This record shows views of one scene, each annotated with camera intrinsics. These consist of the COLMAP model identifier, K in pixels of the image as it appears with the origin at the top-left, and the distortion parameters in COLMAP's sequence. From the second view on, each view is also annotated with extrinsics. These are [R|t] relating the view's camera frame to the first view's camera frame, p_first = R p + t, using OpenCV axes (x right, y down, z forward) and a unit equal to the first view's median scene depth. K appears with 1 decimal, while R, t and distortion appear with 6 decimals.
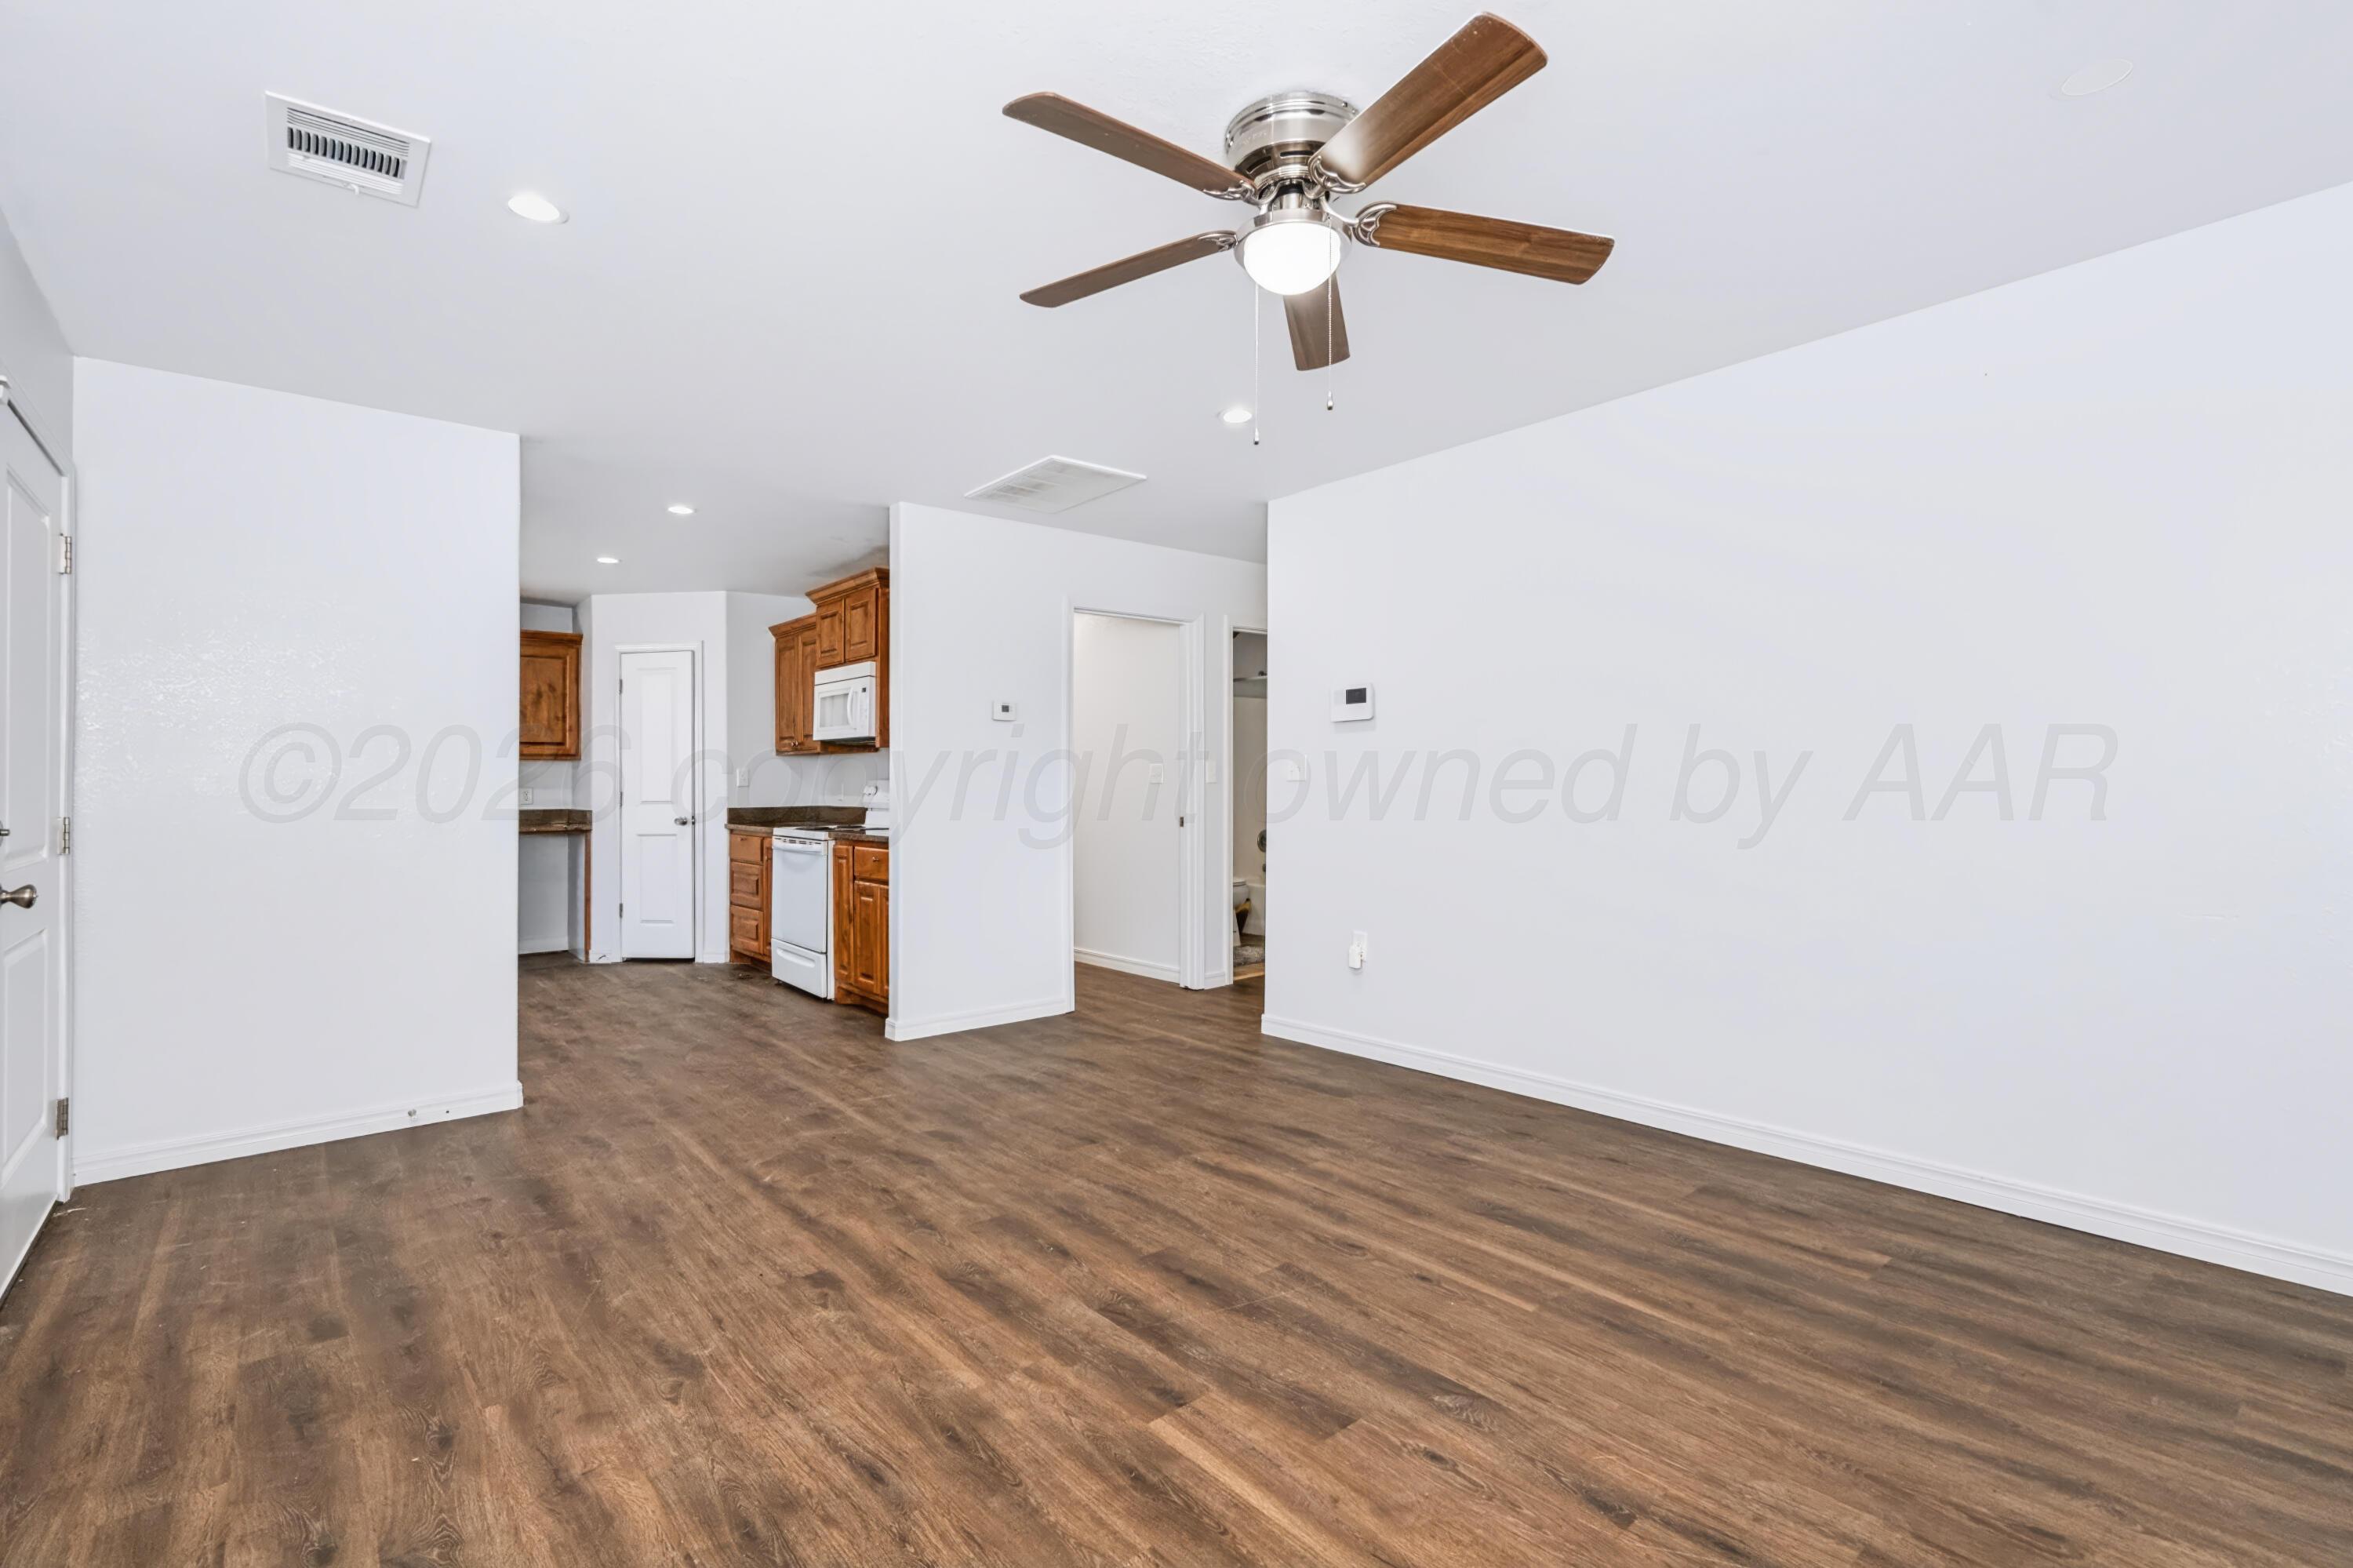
lens RADIAL K [[1054.0, 0, 1156.6], [0, 1054.0, 782.5], [0, 0, 1]] dist [-0.003237, 0.000146]
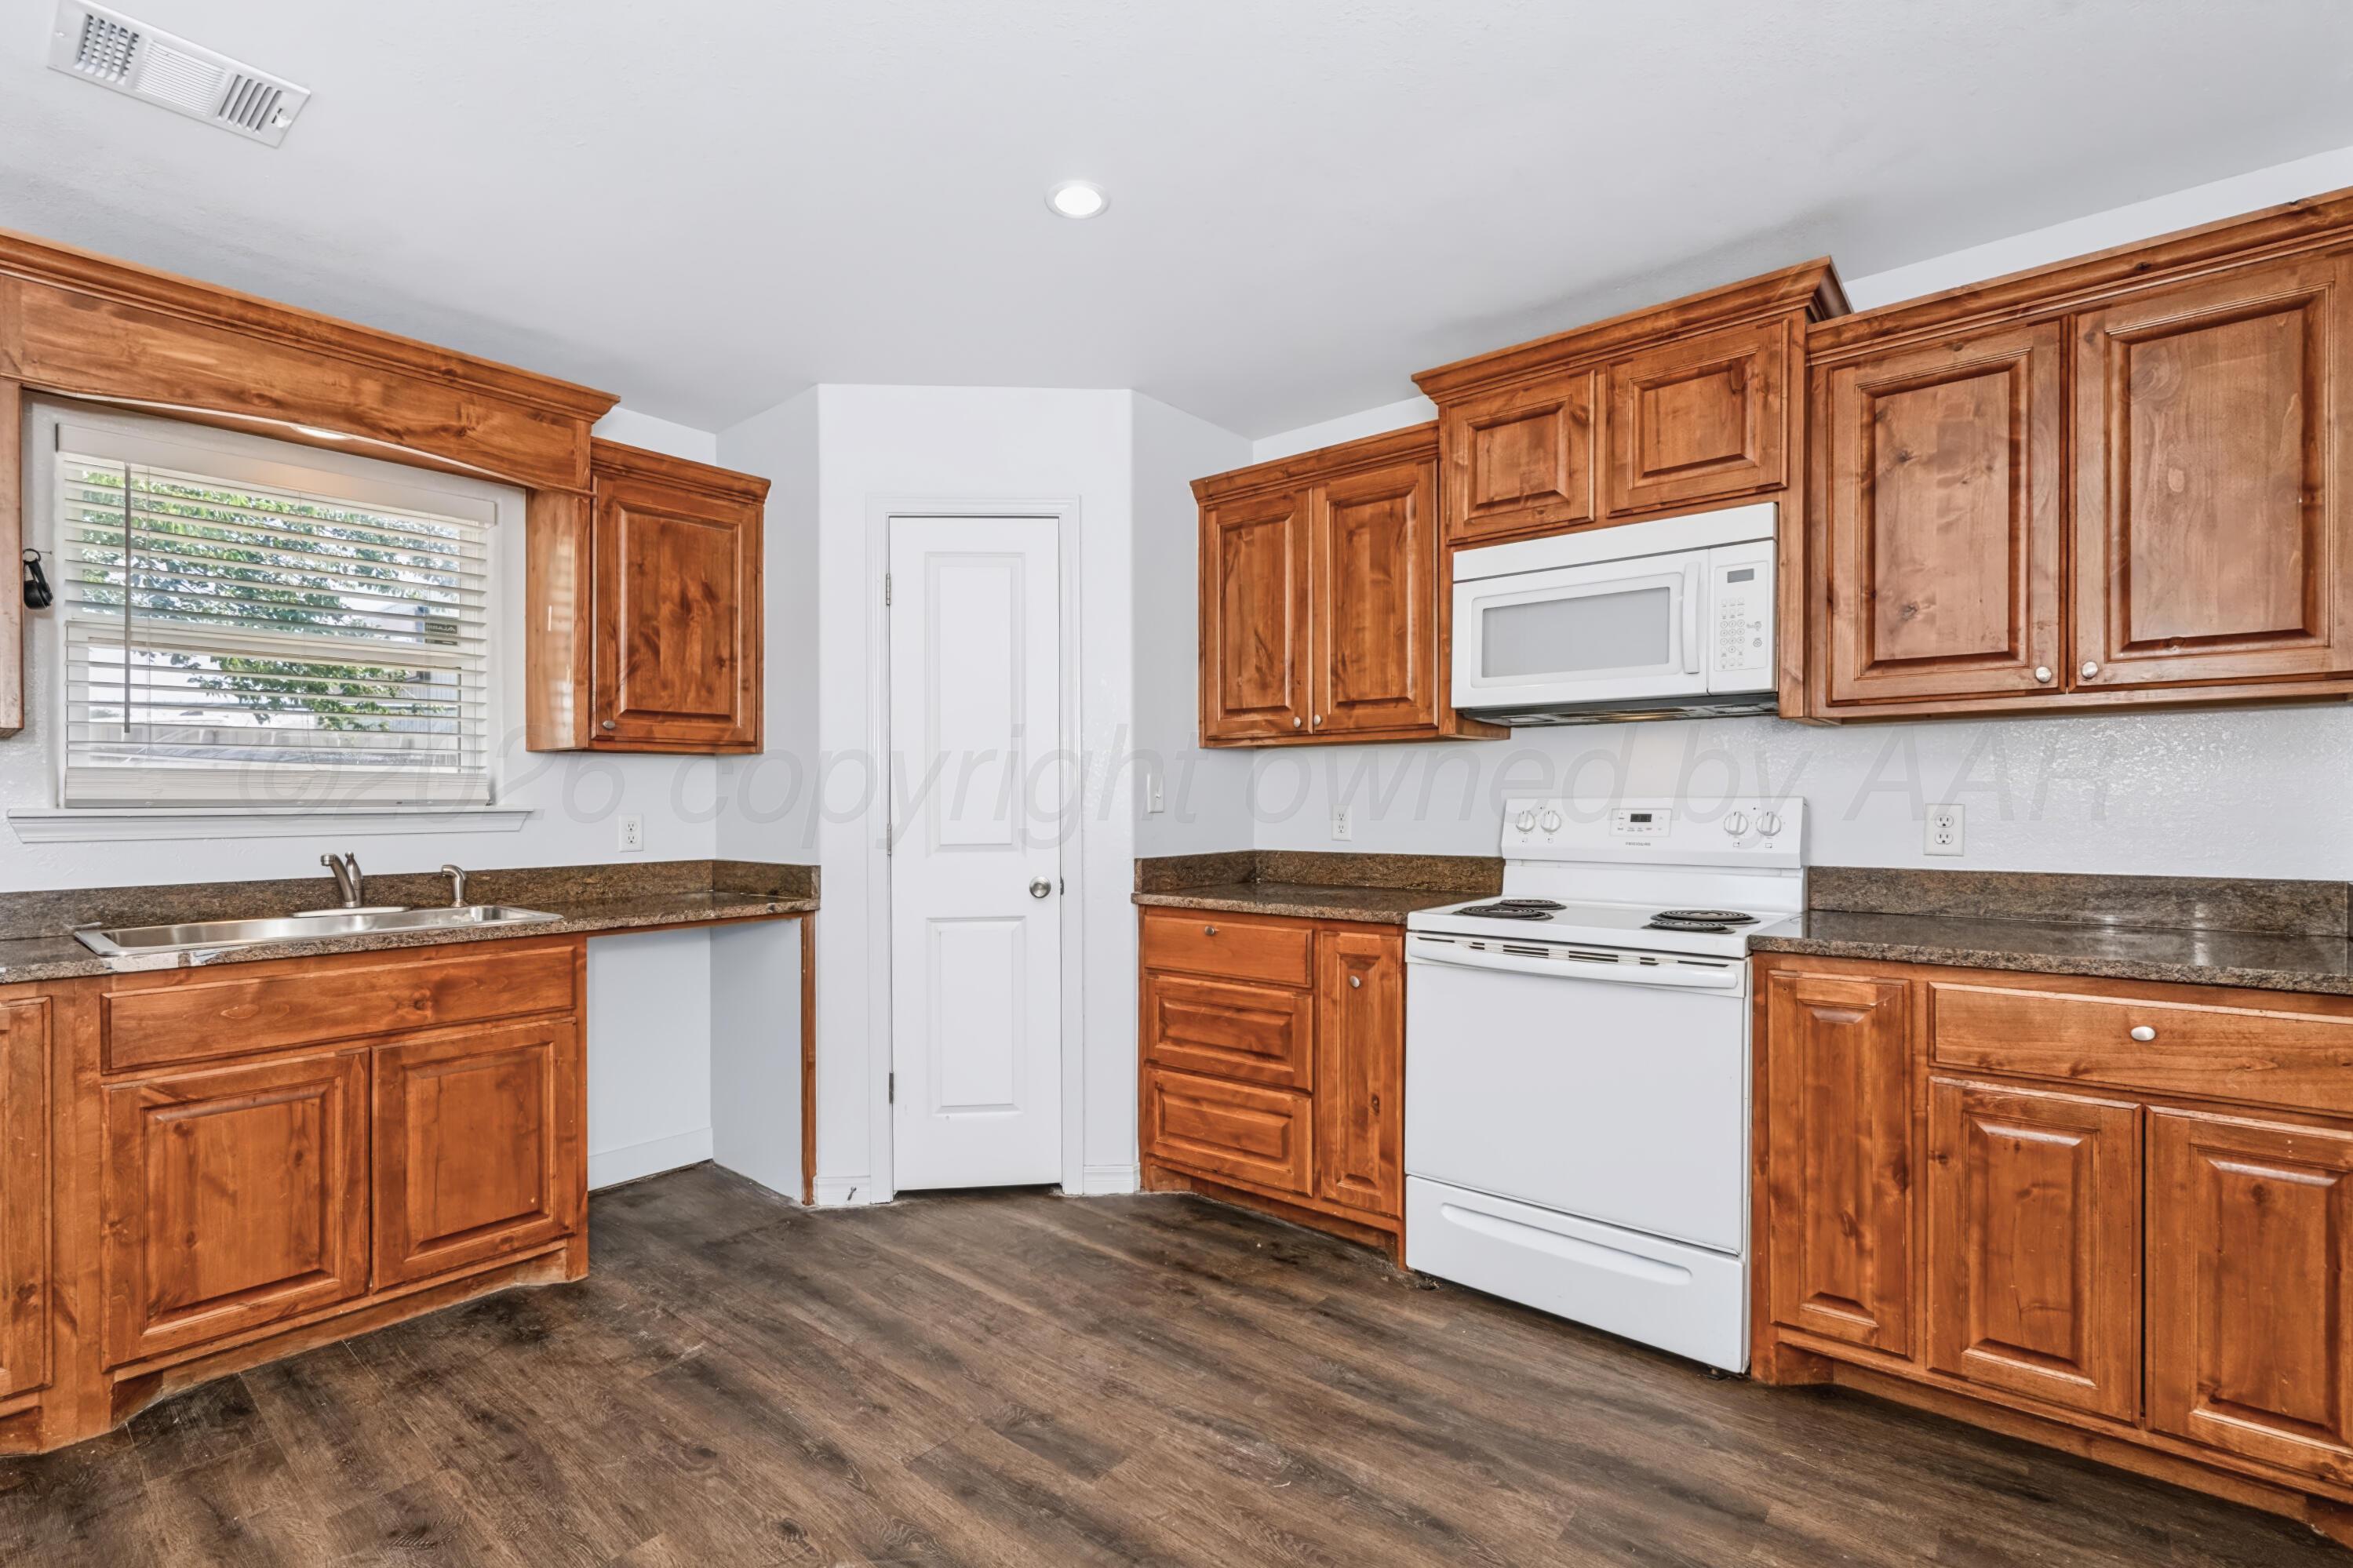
lens RADIAL K [[1062.0, 0, 1174.7], [0, 1062.0, 803.6], [0, 0, 1]] dist [-0.004009, 0.000749]
pose [[0.984339, -0.000059, 0.176283, -1.210213], [-0.000552, 0.999994, 0.003418, -0.003726], [-0.176282, -0.003462, 0.984334, 1.371943]]
